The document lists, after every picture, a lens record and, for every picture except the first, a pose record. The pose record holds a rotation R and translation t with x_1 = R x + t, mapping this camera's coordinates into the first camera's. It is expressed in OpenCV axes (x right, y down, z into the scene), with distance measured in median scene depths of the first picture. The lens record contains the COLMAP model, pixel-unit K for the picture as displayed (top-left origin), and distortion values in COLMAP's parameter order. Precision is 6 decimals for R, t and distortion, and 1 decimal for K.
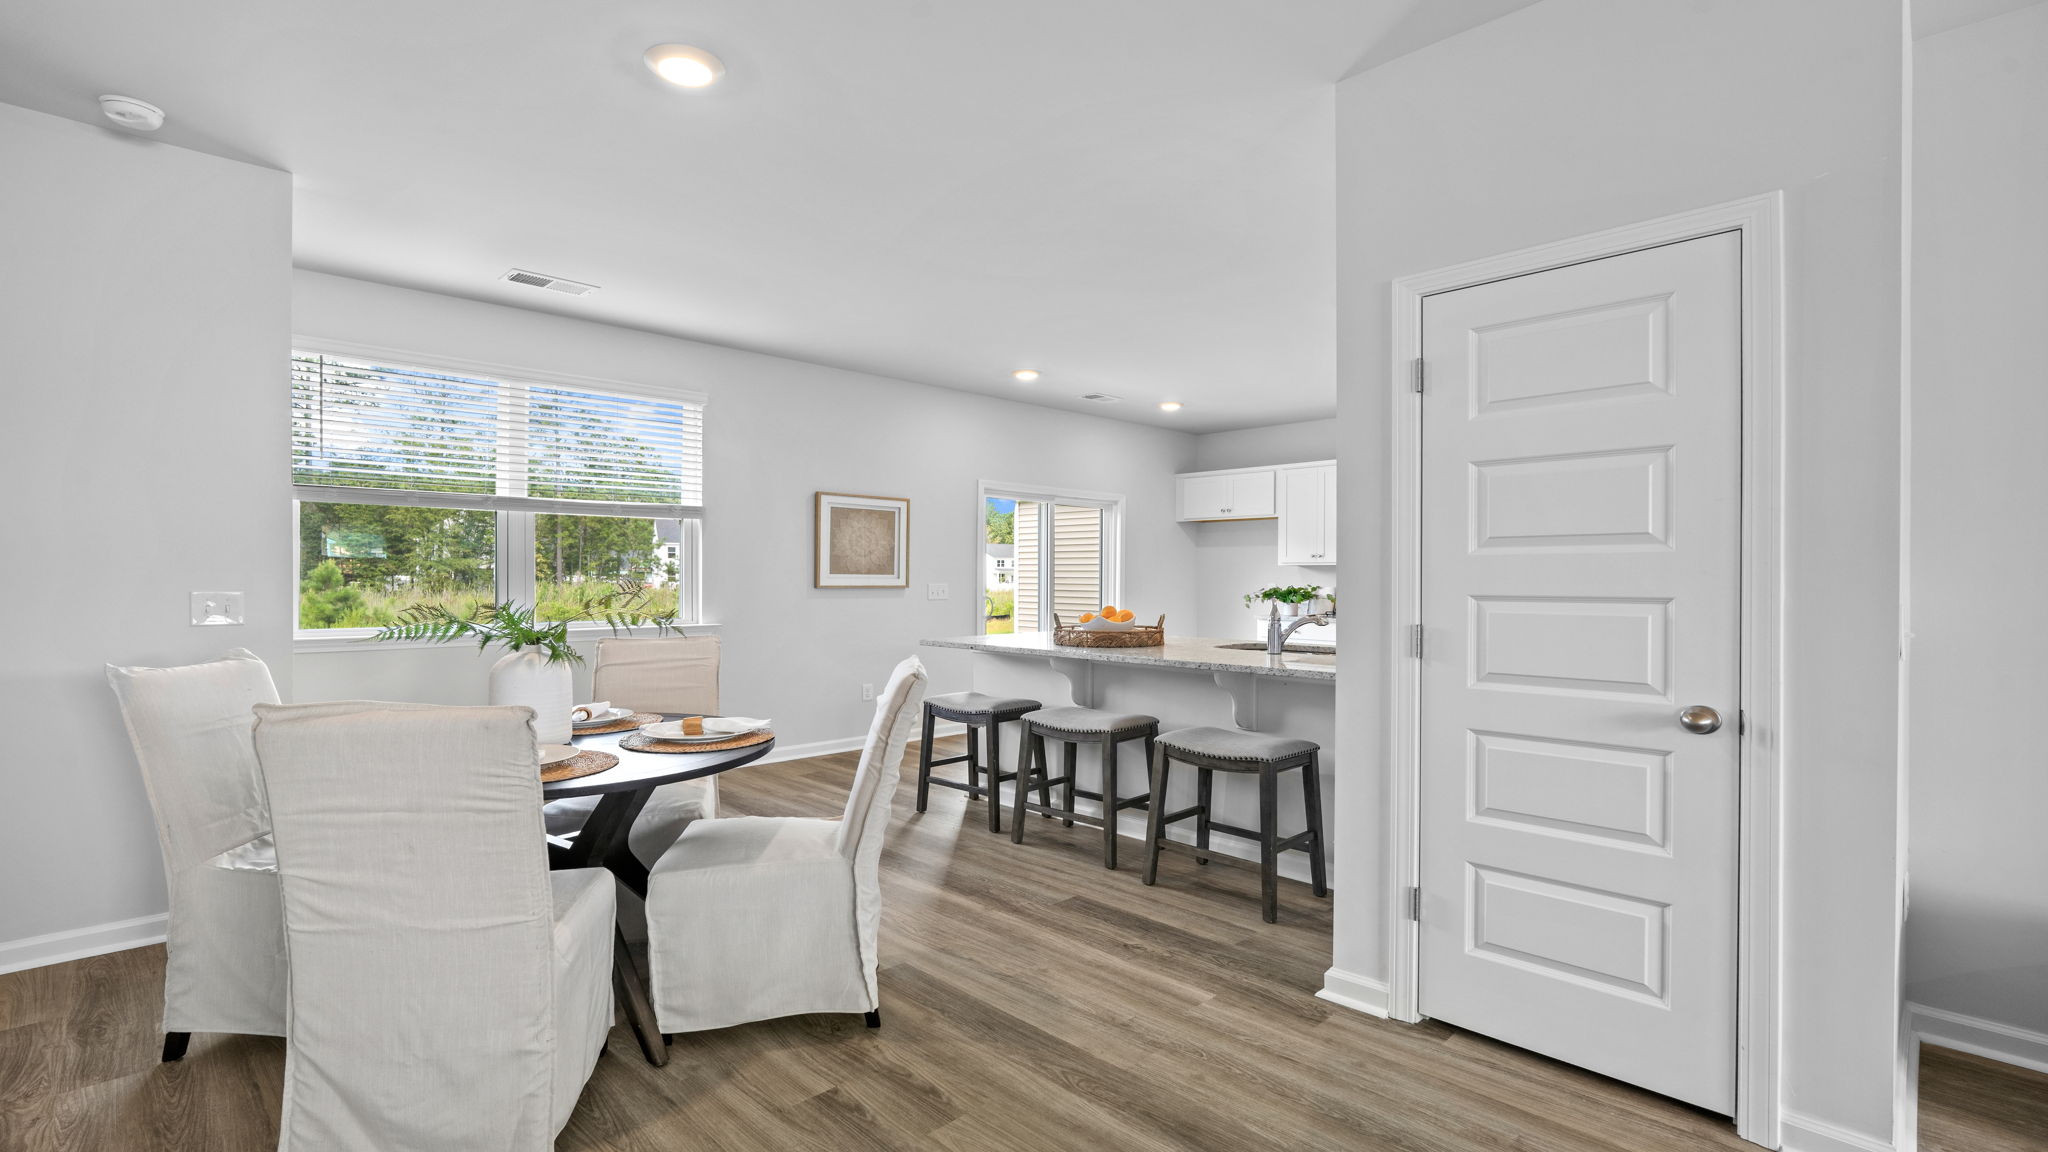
lens RADIAL K [[921.8, 0, 1019.0], [0, 921.8, 582.3], [0, 0, 1]] dist [-0.010416, 0.001038]
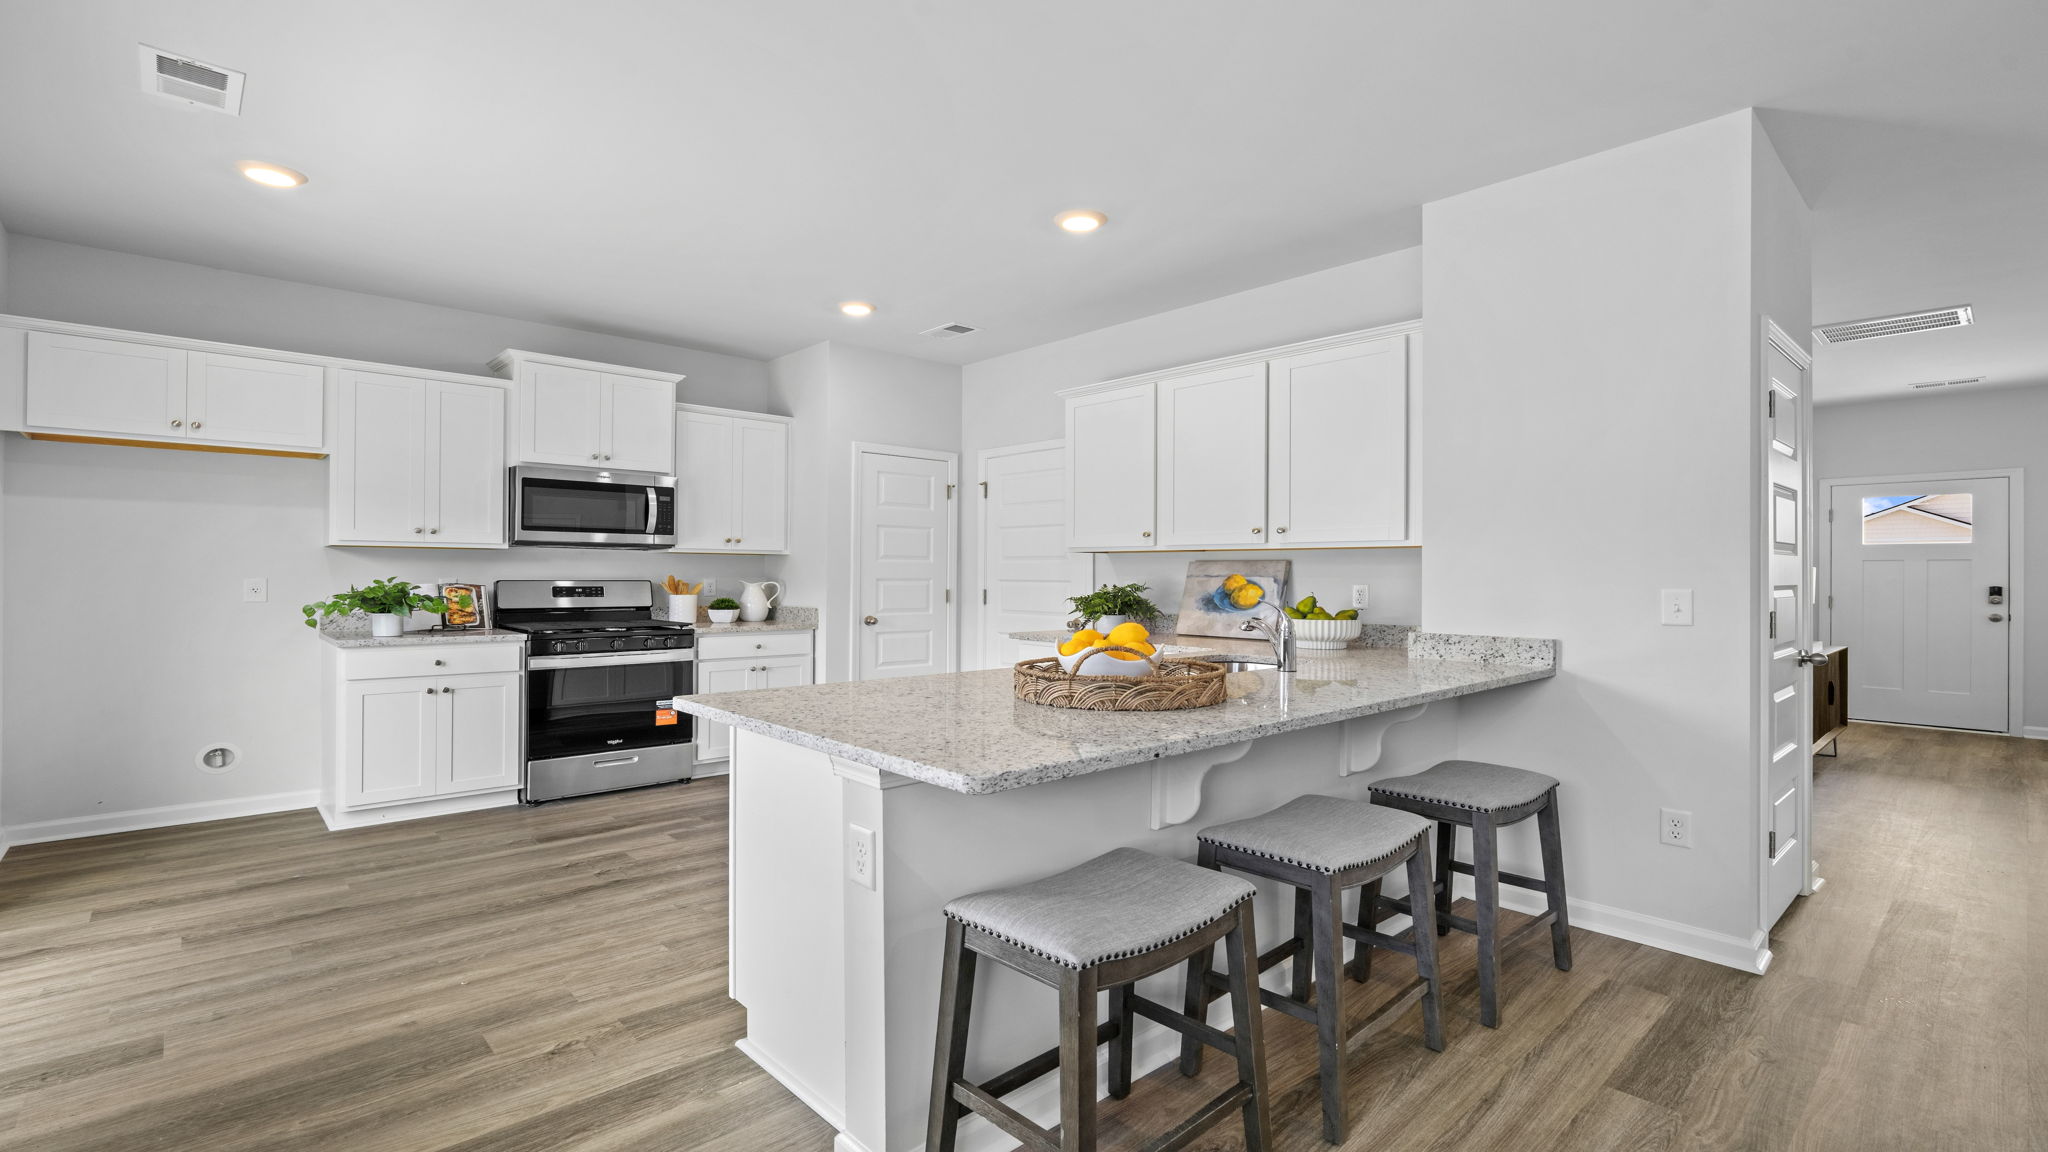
lens RADIAL K [[926.4, 0, 1022.4], [0, 926.4, 569.8], [0, 0, 1]] dist [-0.013273, 0.003208]
pose [[0.035280, 0.002145, 0.999375, -0.316772], [0.000825, 0.999997, -0.002176, -0.002828], [-0.999377, 0.000901, 0.035278, 0.764649]]
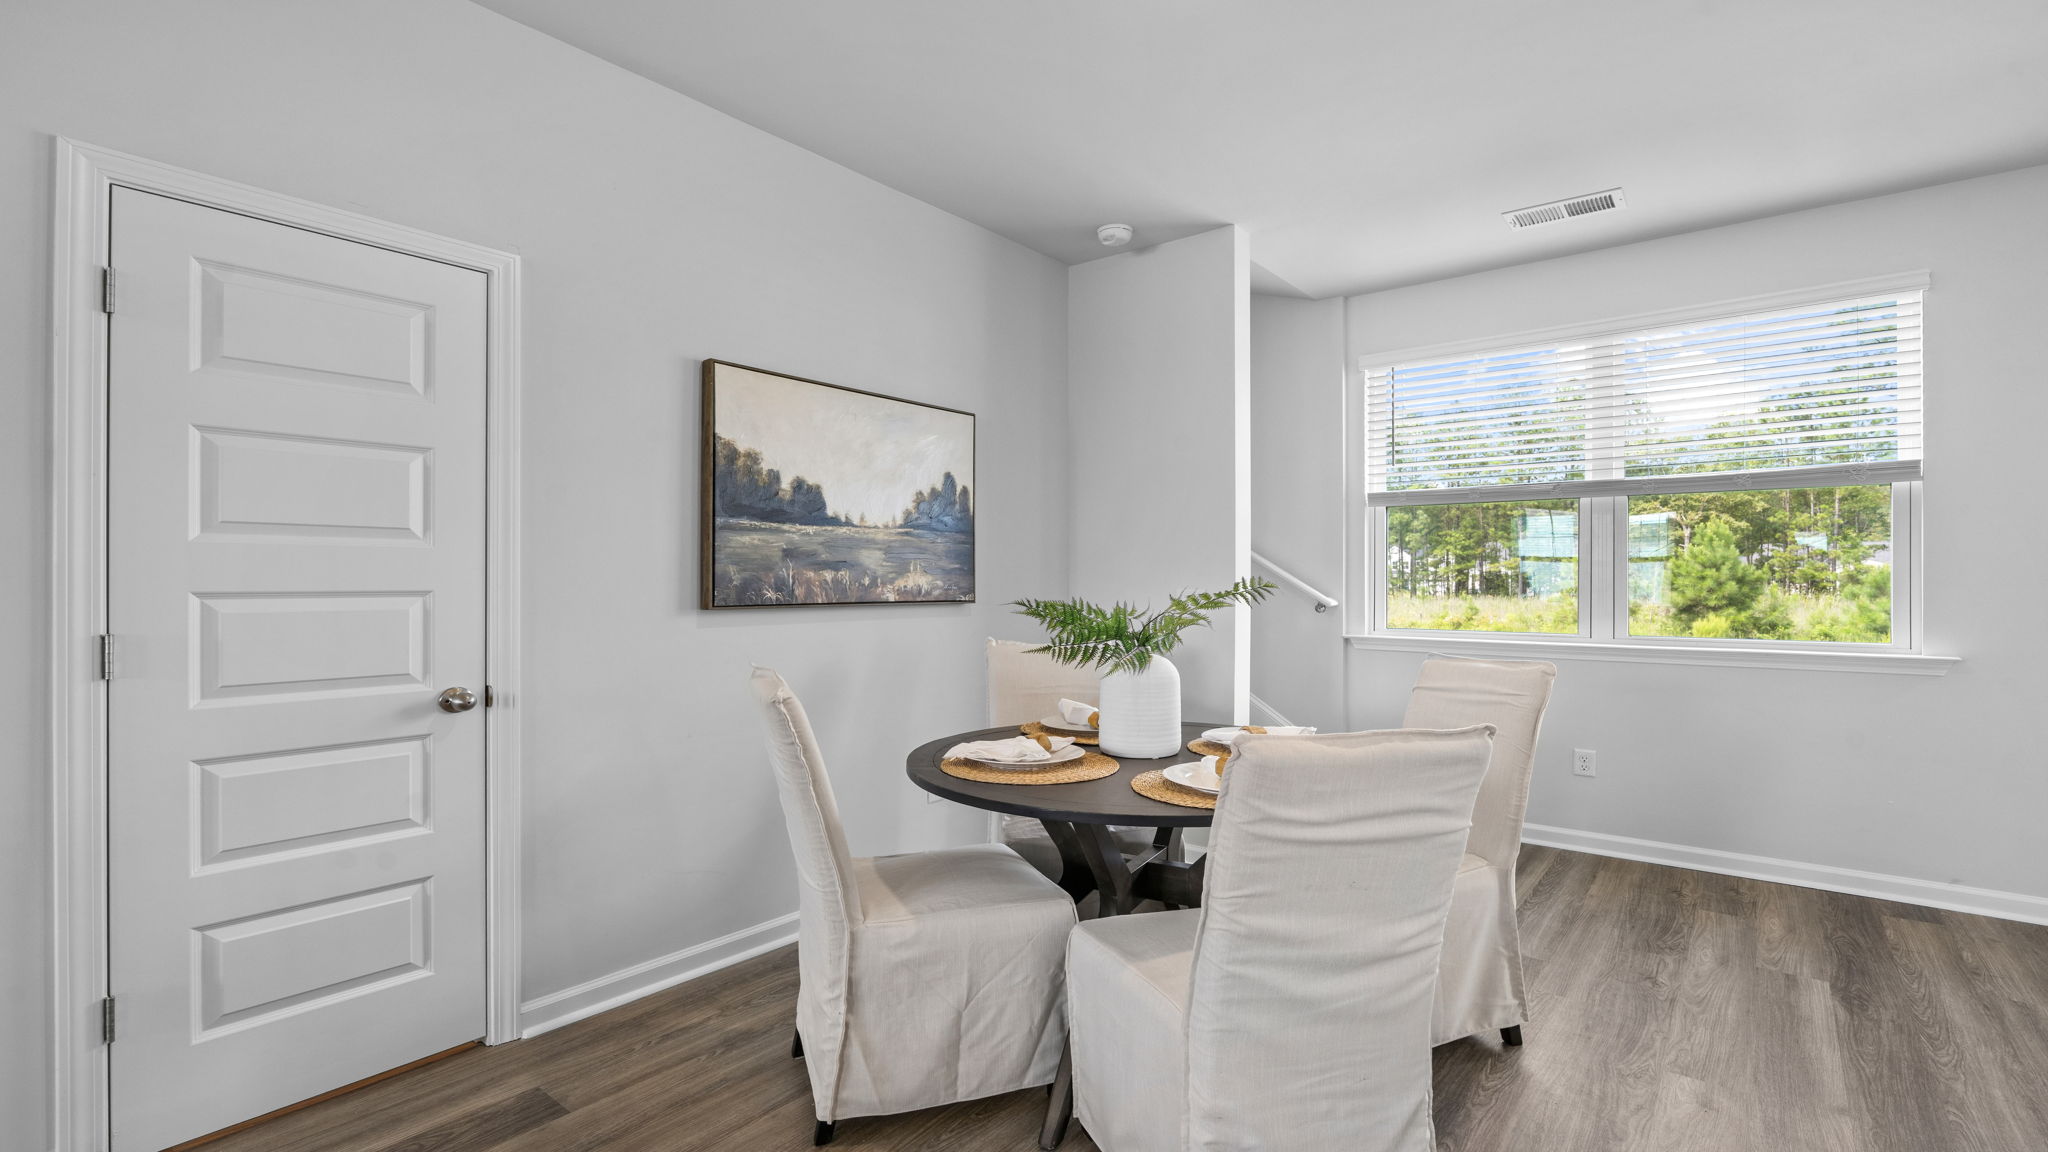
lens RADIAL K [[921.8, 0, 1019.0], [0, 921.8, 582.3], [0, 0, 1]] dist [-0.010416, 0.001038]
pose [[0.110989, -0.001059, -0.993821, 0.163603], [-0.005727, 0.999982, -0.001705, 0.001574], [0.993805, 0.005881, 0.110981, 0.316861]]
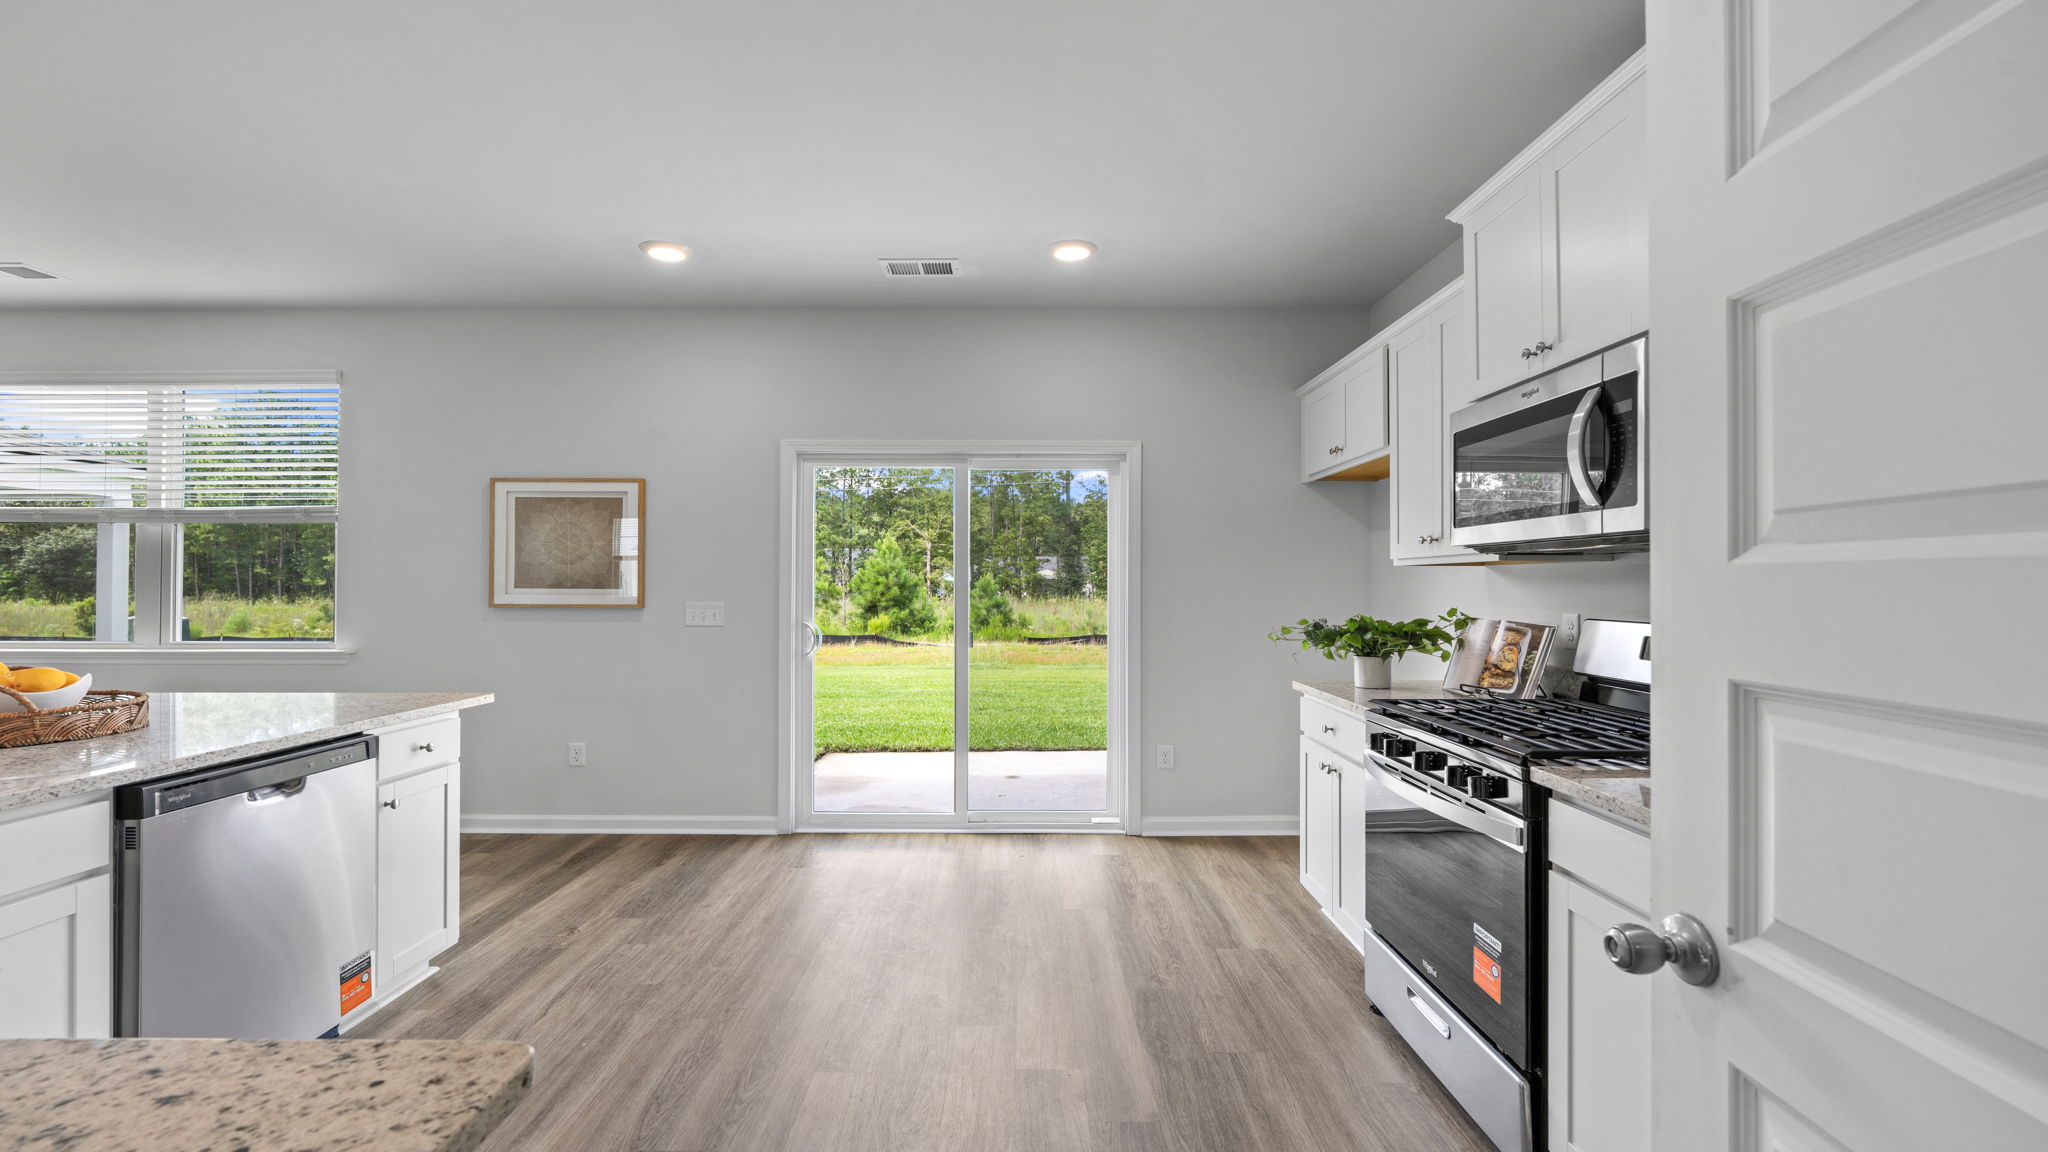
lens RADIAL K [[920.6, 0, 1019.8], [0, 920.6, 573.9], [0, 0, 1]] dist [-0.010910, 0.001133]
pose [[0.714315, -0.010765, -0.699741, 0.601991], [-0.002428, 0.999838, -0.017860, -0.008321], [0.699820, 0.014457, 0.714173, 0.763059]]
